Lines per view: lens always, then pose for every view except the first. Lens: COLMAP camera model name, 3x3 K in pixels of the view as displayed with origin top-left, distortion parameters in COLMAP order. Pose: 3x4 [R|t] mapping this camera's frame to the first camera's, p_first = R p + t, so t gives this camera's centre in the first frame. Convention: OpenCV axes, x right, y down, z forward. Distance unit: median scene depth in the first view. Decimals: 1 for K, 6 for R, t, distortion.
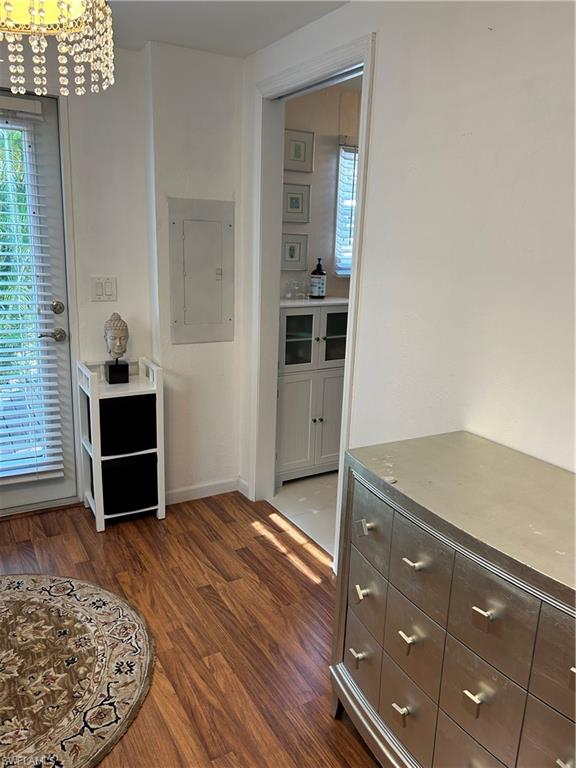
lens RADIAL K [[576.0, 0, 285.1], [0, 576.0, 385.0], [0, 0, 1]] dist [0.045011, -0.028876]
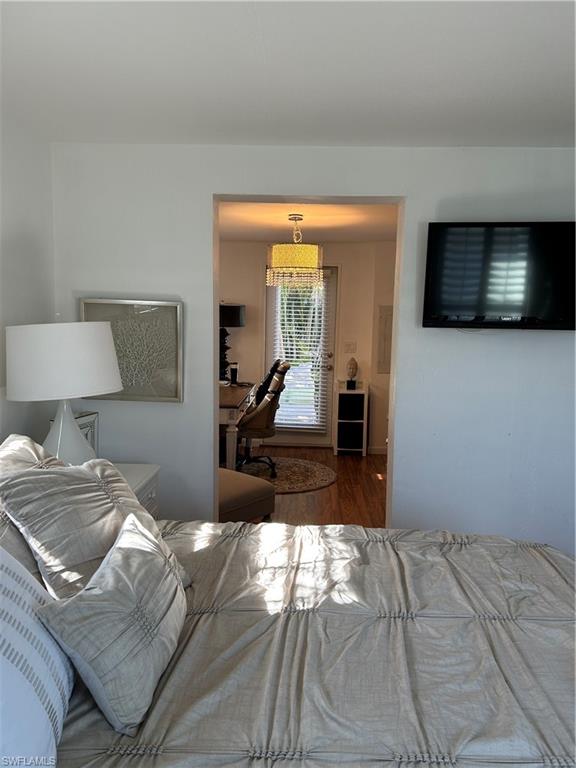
lens RADIAL K [[576.0, 0, 289.3], [0, 576.0, 383.8], [0, 0, 1]] dist [0.045011, -0.028876]
pose [[0.843033, 0.034308, -0.536767, 0.679048], [-0.121855, 0.984198, -0.128476, 0.282996], [0.523877, 0.173717, 0.833892, -0.928282]]
